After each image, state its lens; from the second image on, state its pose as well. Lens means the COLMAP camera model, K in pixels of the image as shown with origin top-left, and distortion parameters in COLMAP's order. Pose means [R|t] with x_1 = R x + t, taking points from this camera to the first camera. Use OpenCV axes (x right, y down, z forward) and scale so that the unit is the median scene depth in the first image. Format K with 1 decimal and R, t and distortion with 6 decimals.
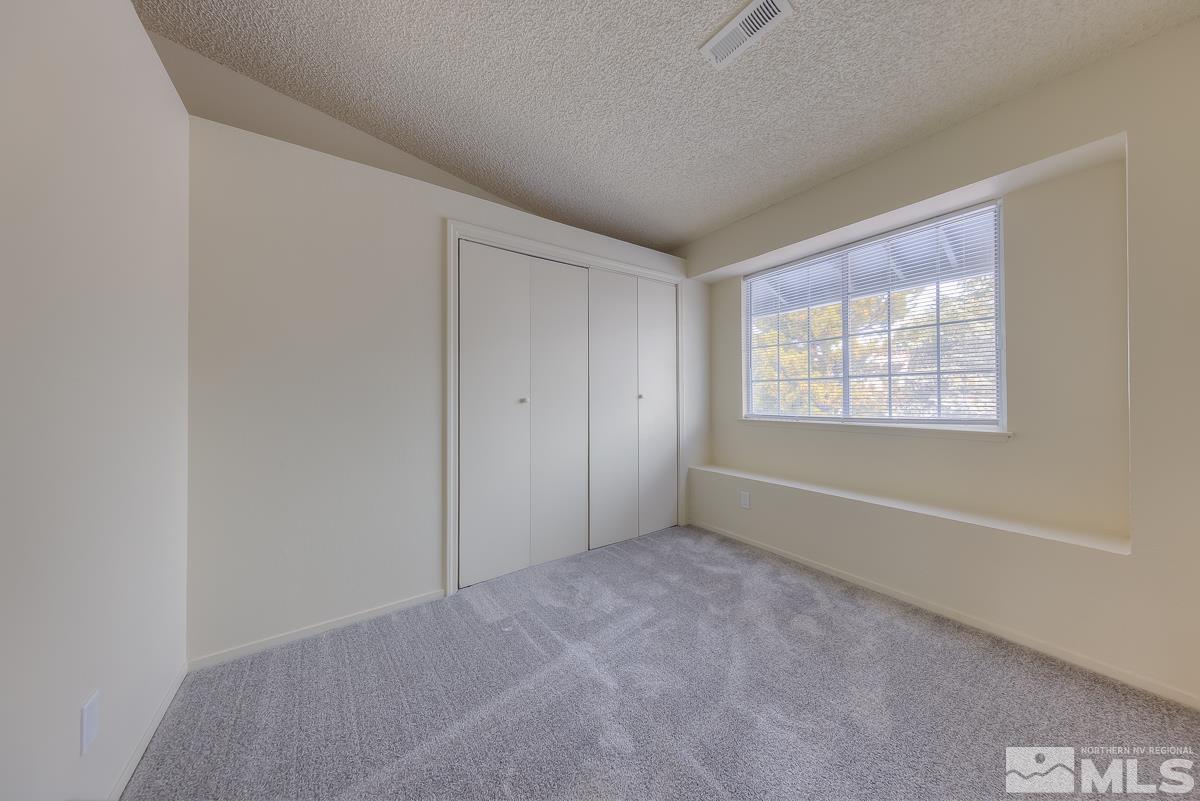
lens RADIAL K [[380.2, 0, 604.0], [0, 380.2, 394.7], [0, 0, 1]] dist [0.001079, -0.000057]
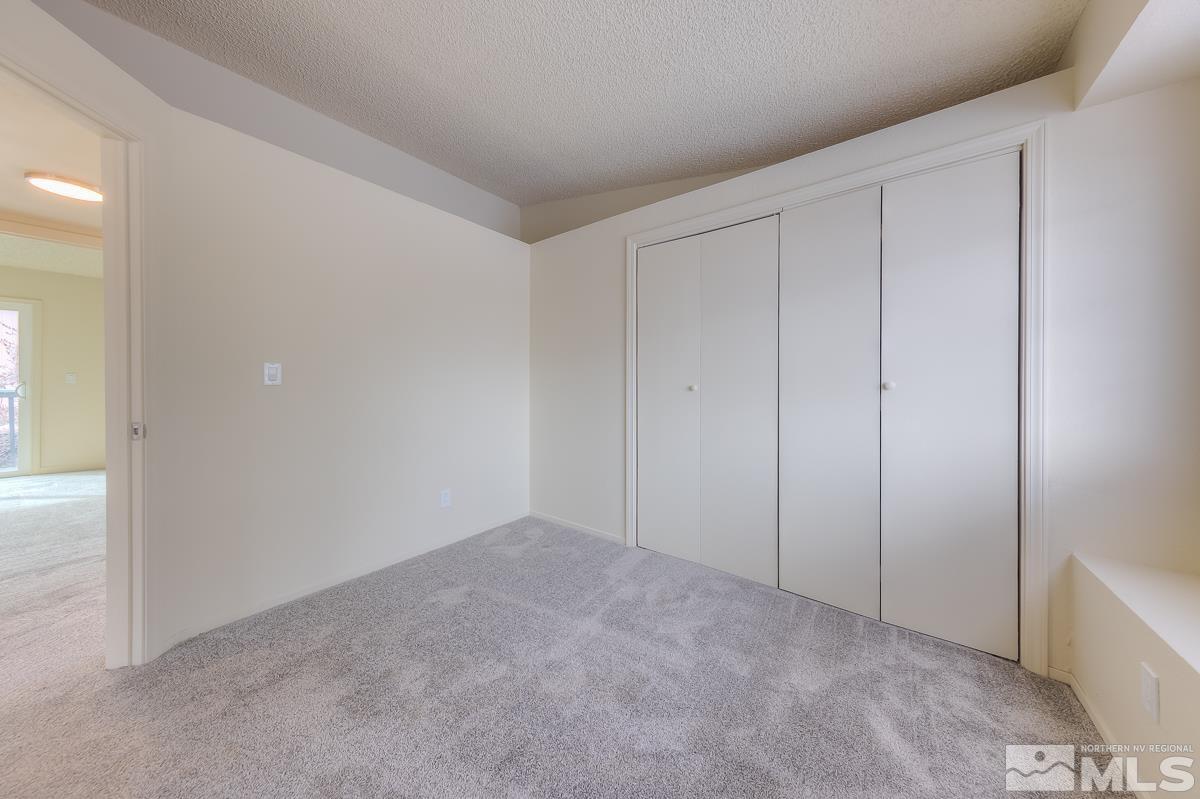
lens RADIAL K [[380.2, 0, 601.3], [0, 380.2, 387.8], [0, 0, 1]] dist [0.001079, -0.000057]
pose [[0.293656, 0.017091, -0.955758, 0.618816], [-0.005228, 0.999854, 0.016273, 0.000361], [0.955897, 0.000218, 0.293703, 0.479299]]
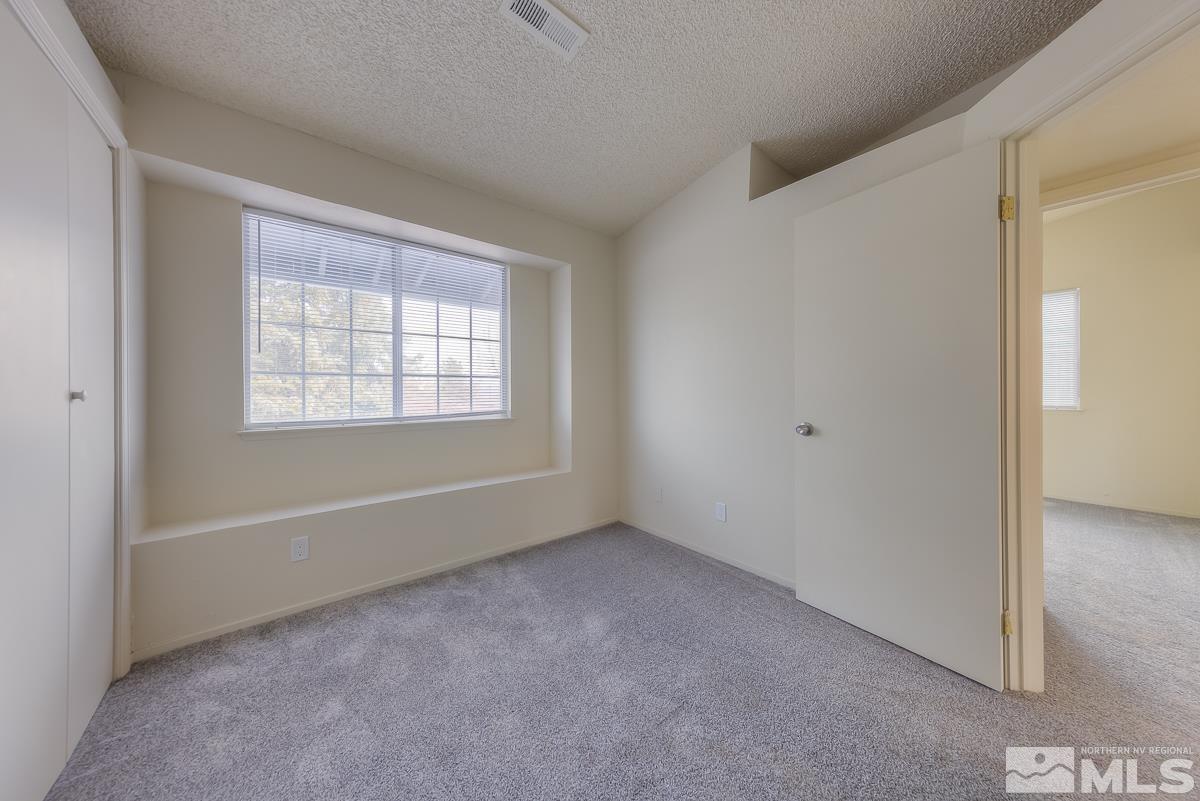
lens RADIAL K [[380.2, 0, 604.2], [0, 380.2, 394.4], [0, 0, 1]] dist [0.001079, -0.000057]
pose [[-0.082421, 0.003515, 0.996591, -0.389507], [0.003348, 0.999989, -0.003250, 0.008217], [-0.996592, 0.003069, -0.082432, 0.578502]]
